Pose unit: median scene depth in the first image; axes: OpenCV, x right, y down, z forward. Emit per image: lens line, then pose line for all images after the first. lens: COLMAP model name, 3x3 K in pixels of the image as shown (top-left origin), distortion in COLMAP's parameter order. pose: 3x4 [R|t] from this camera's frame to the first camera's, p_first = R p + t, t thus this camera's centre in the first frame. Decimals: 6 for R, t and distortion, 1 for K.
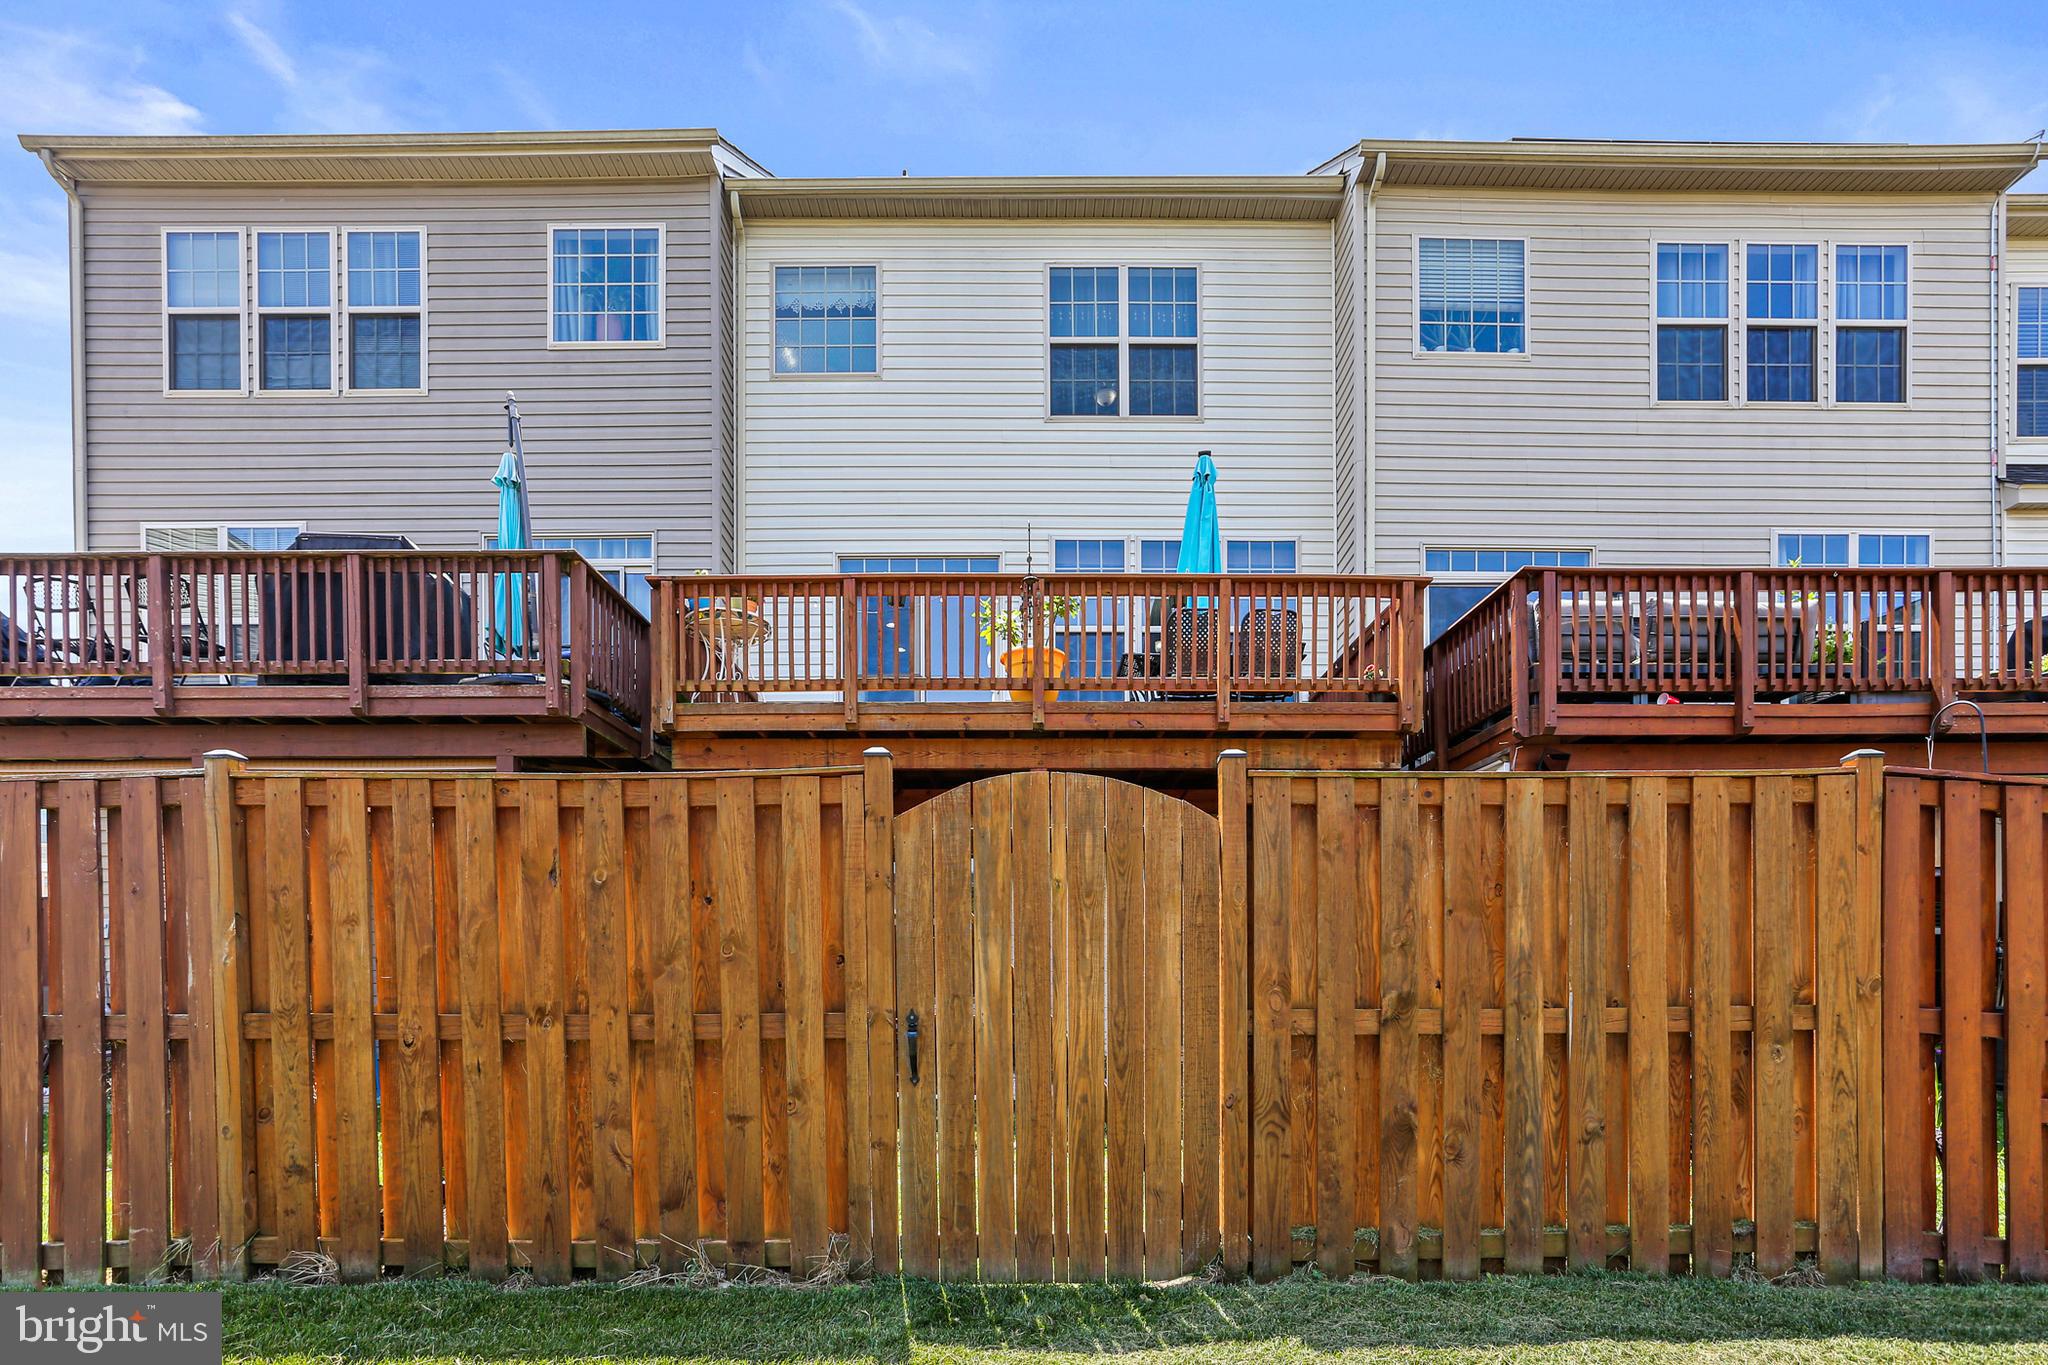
lens RADIAL K [[990.4, 0, 1020.4], [0, 990.4, 684.8], [0, 0, 1]] dist [-0.040234, 0.024149]
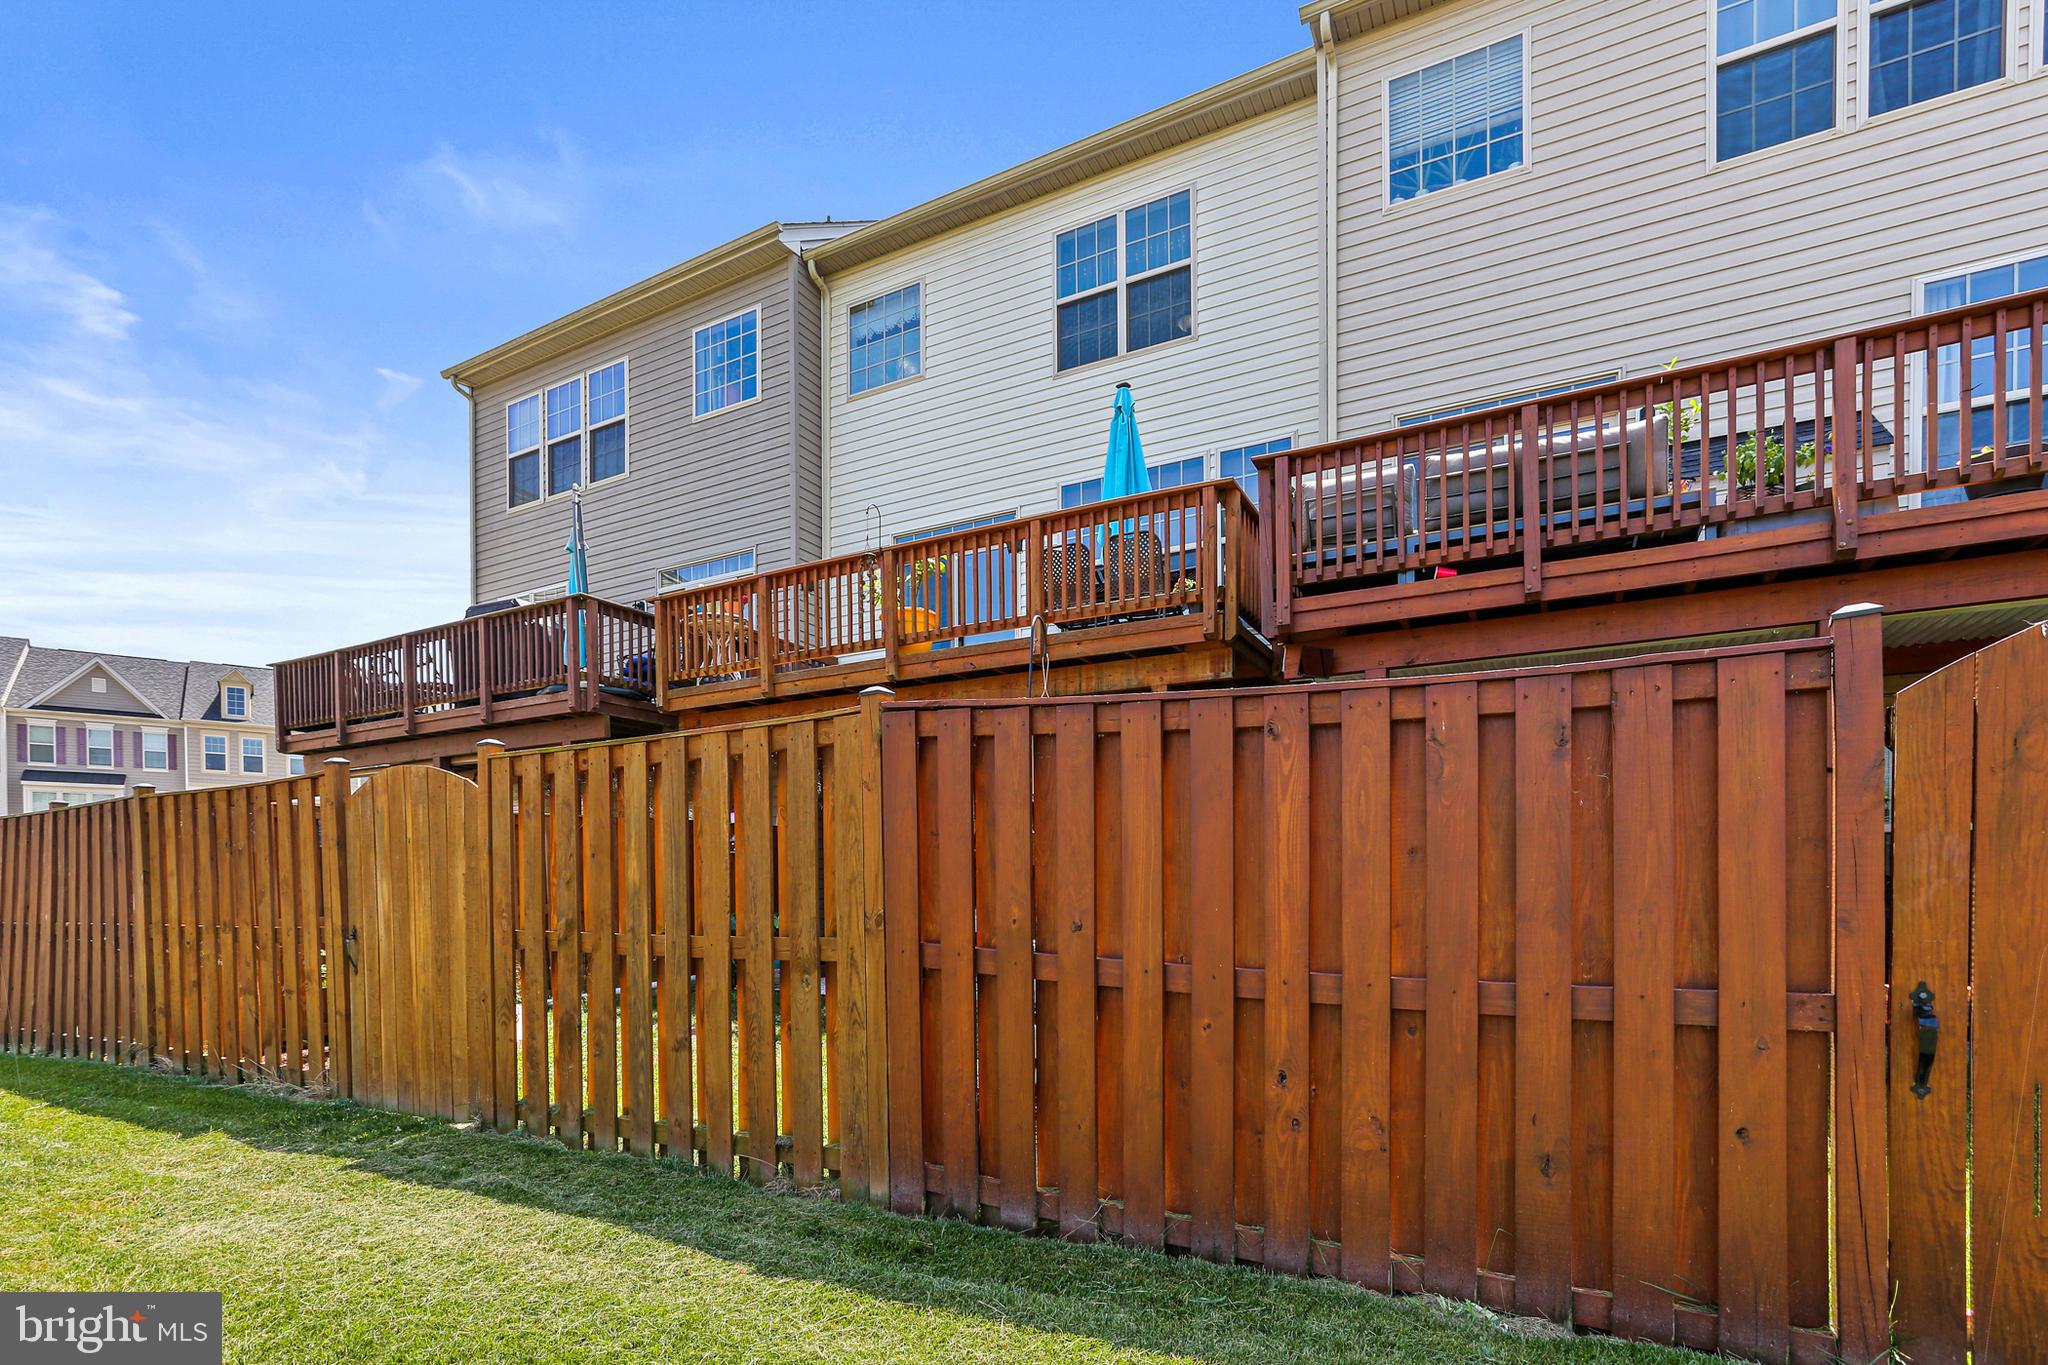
lens RADIAL K [[885.9, 0, 883.1], [0, 885.9, 606.4], [0, 0, 1]] dist [-0.017906, 0.000212]
pose [[0.877396, -0.152081, -0.455026, 0.486008], [0.144079, 0.988175, -0.052455, 0.011817], [0.457622, -0.019536, 0.888932, 0.065788]]
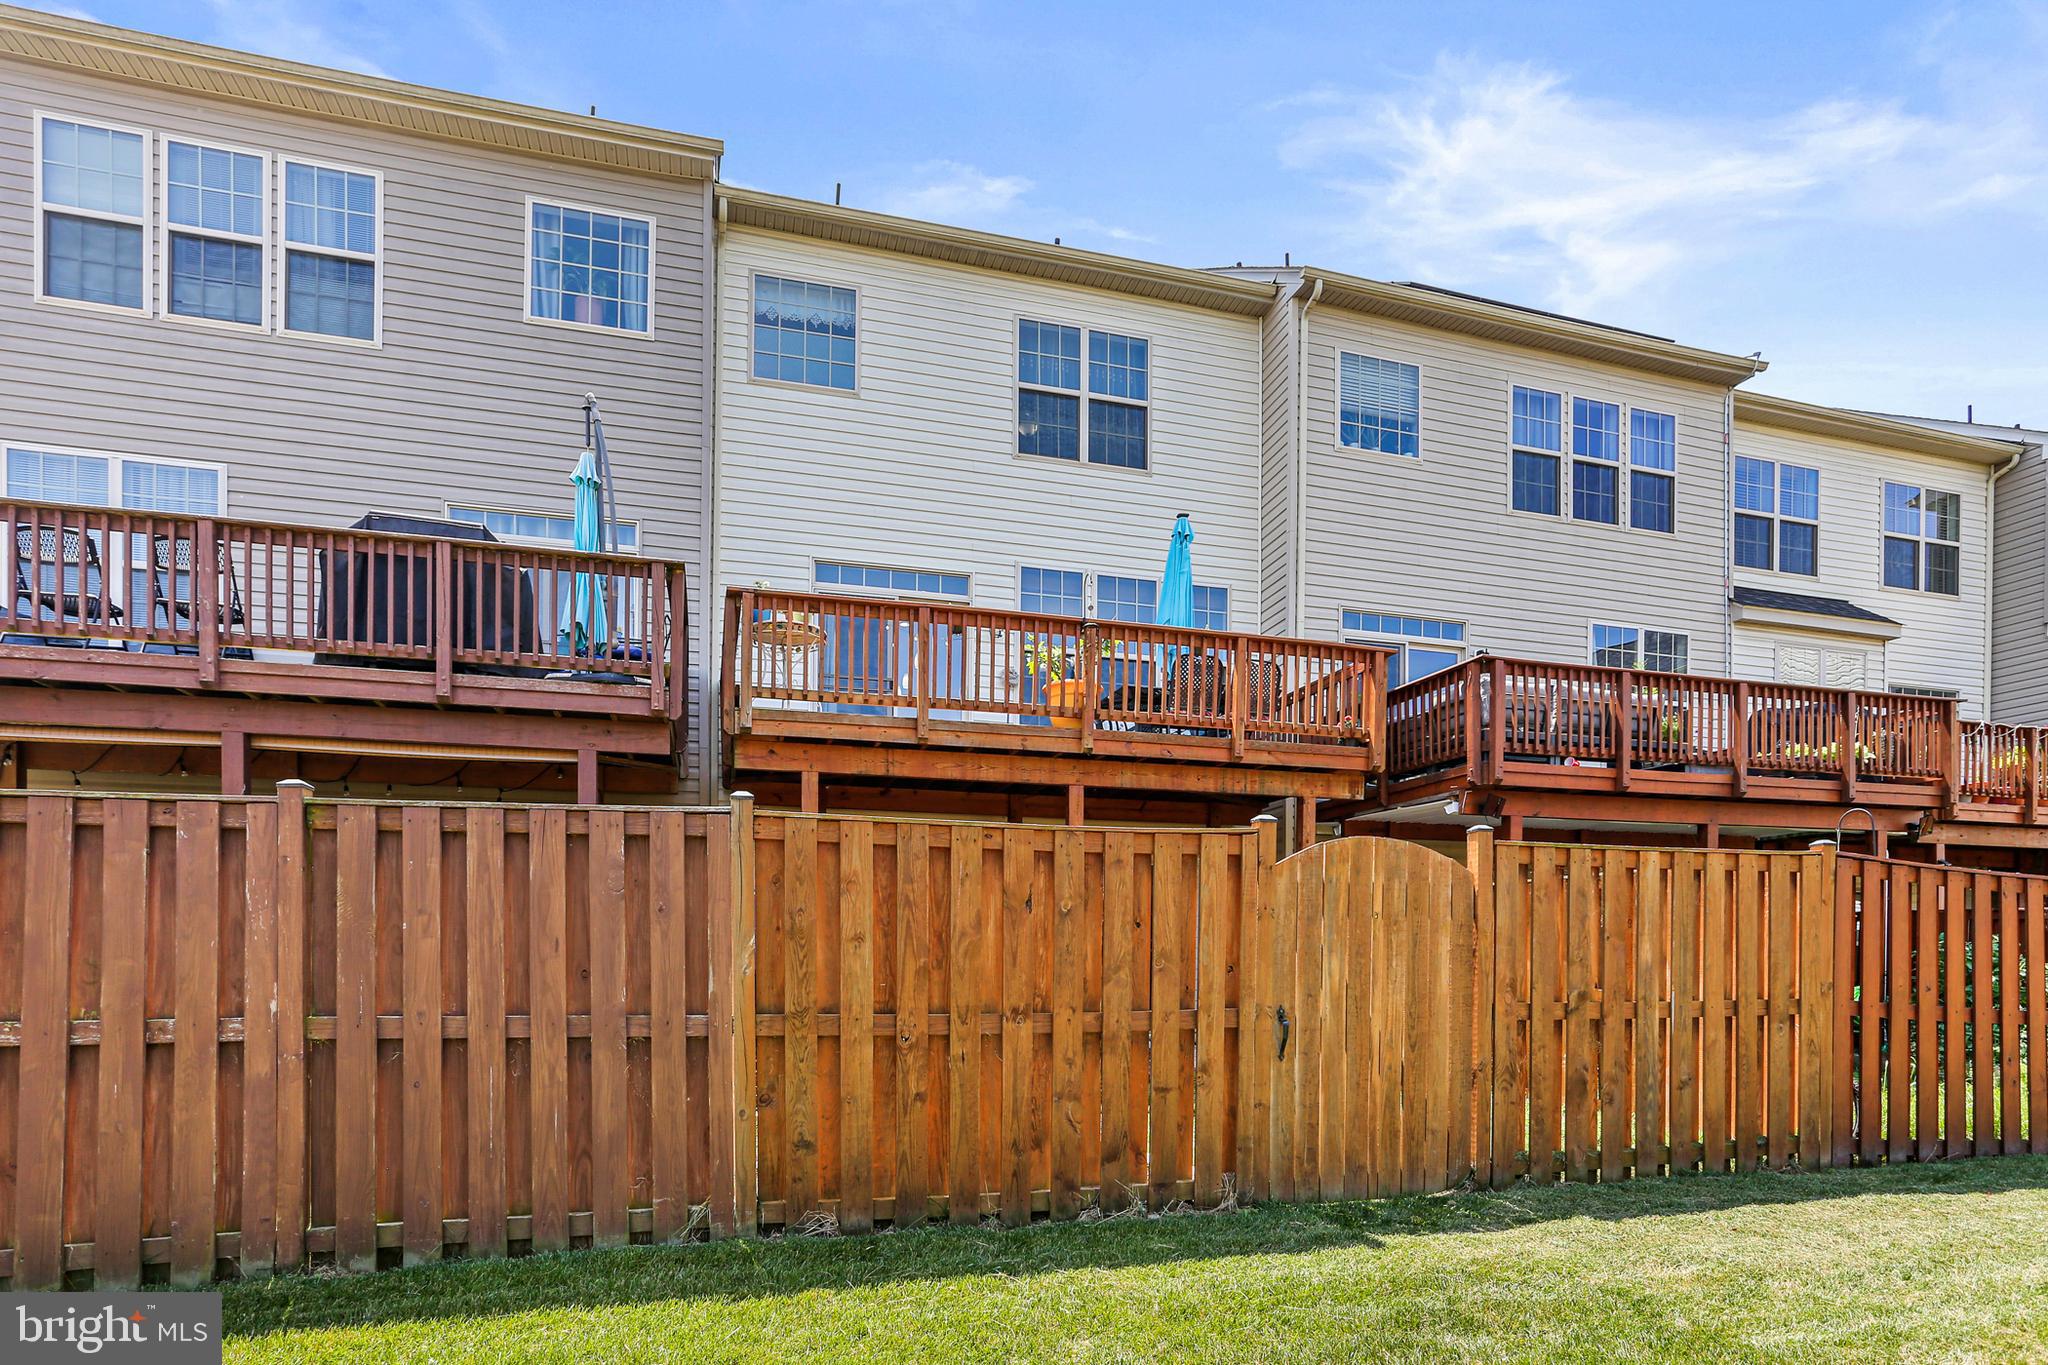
lens RADIAL K [[950.8, 0, 1056.6], [0, 950.8, 637.0], [0, 0, 1]] dist [-0.037784, 0.019132]
pose [[0.970820, 0.081731, 0.225451, -0.280485], [-0.073371, 0.996279, -0.045227, -0.038310], [-0.228308, 0.027366, 0.973204, -0.086315]]
